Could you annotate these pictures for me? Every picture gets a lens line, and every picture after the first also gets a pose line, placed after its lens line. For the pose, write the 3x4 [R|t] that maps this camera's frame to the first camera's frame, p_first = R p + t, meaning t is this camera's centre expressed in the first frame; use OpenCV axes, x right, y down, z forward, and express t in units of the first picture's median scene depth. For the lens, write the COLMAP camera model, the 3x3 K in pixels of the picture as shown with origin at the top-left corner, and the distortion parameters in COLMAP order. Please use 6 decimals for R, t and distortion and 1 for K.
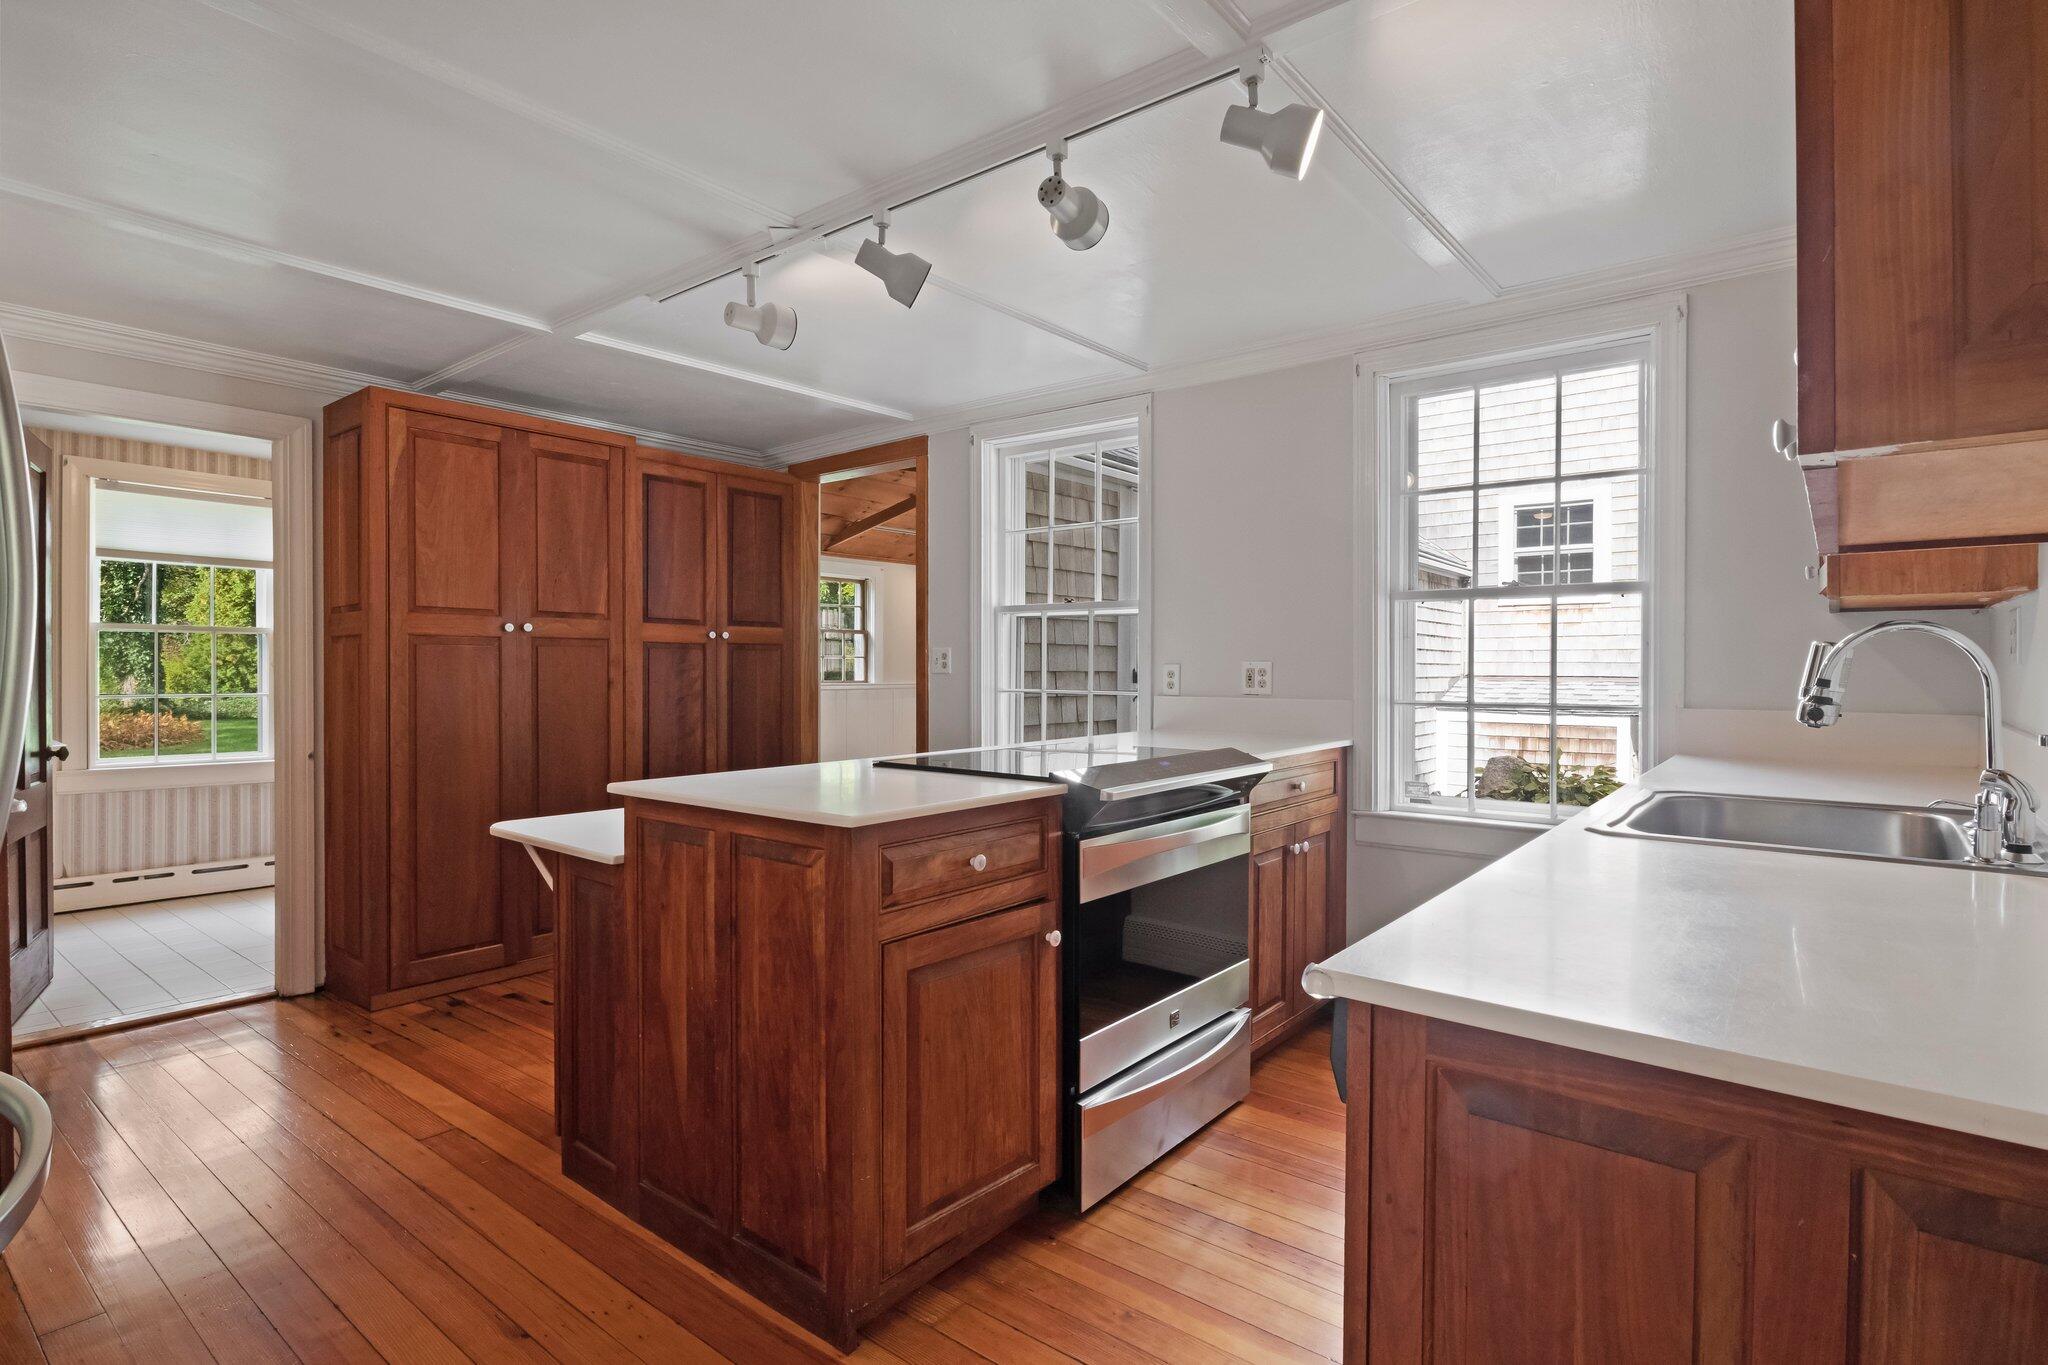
lens RADIAL K [[1016.3, 0, 1030.6], [0, 1016.3, 664.9], [0, 0, 1]] dist [-0.002807, -0.000306]
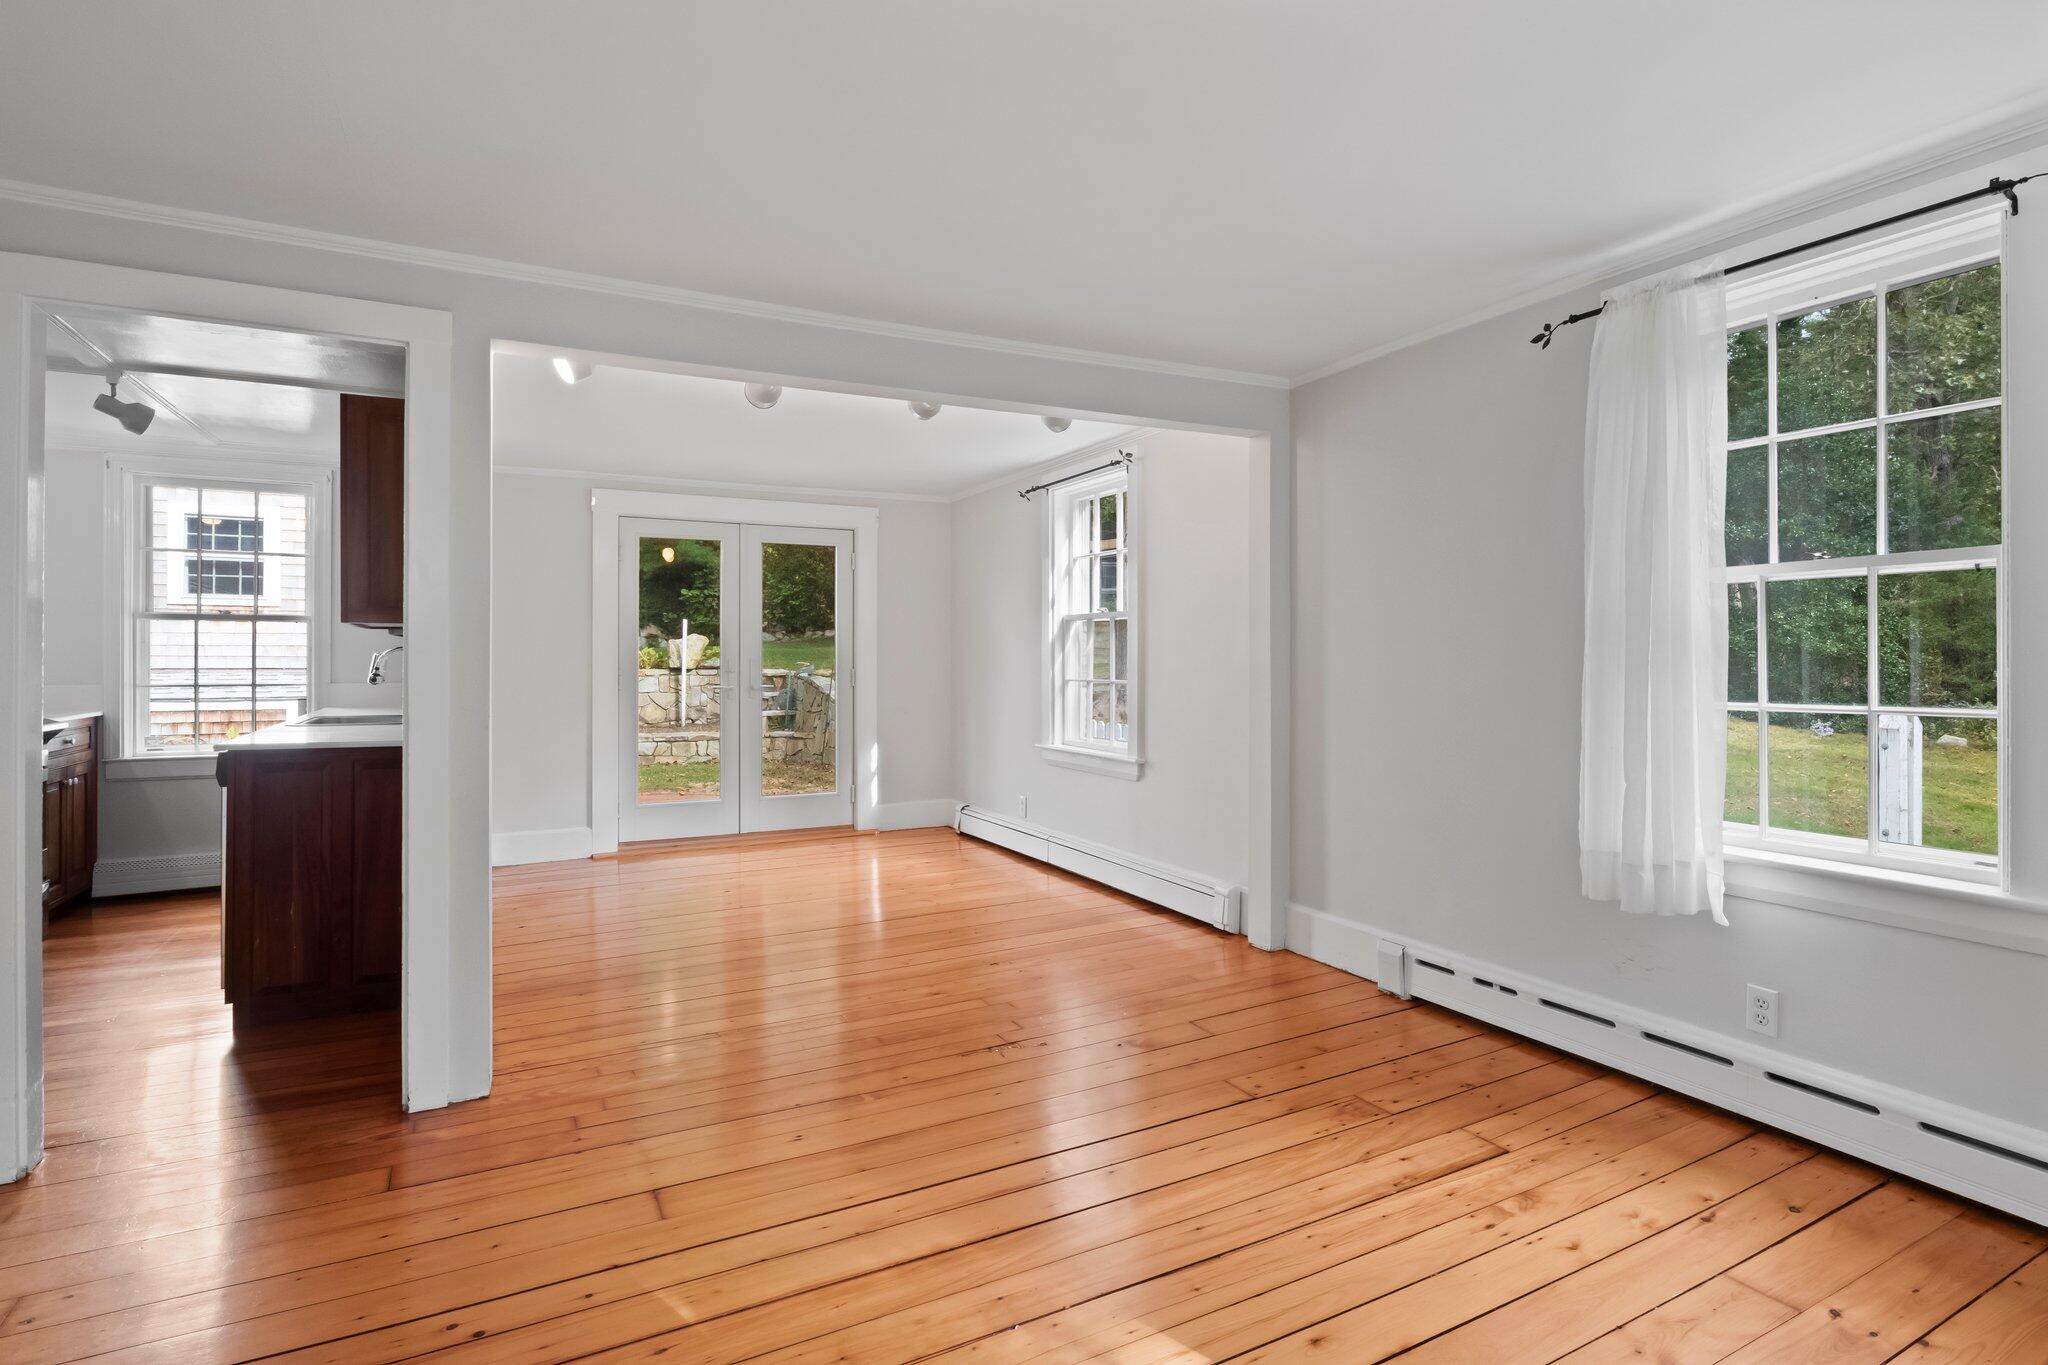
lens RADIAL K [[1016.3, 0, 1030.6], [0, 1016.3, 664.9], [0, 0, 1]] dist [-0.002807, -0.000306]
pose [[0.398163, -0.005150, 0.917300, -0.506589], [-0.001857, 0.999978, 0.006420, -0.006350], [-0.917313, -0.004259, 0.398145, -0.840226]]
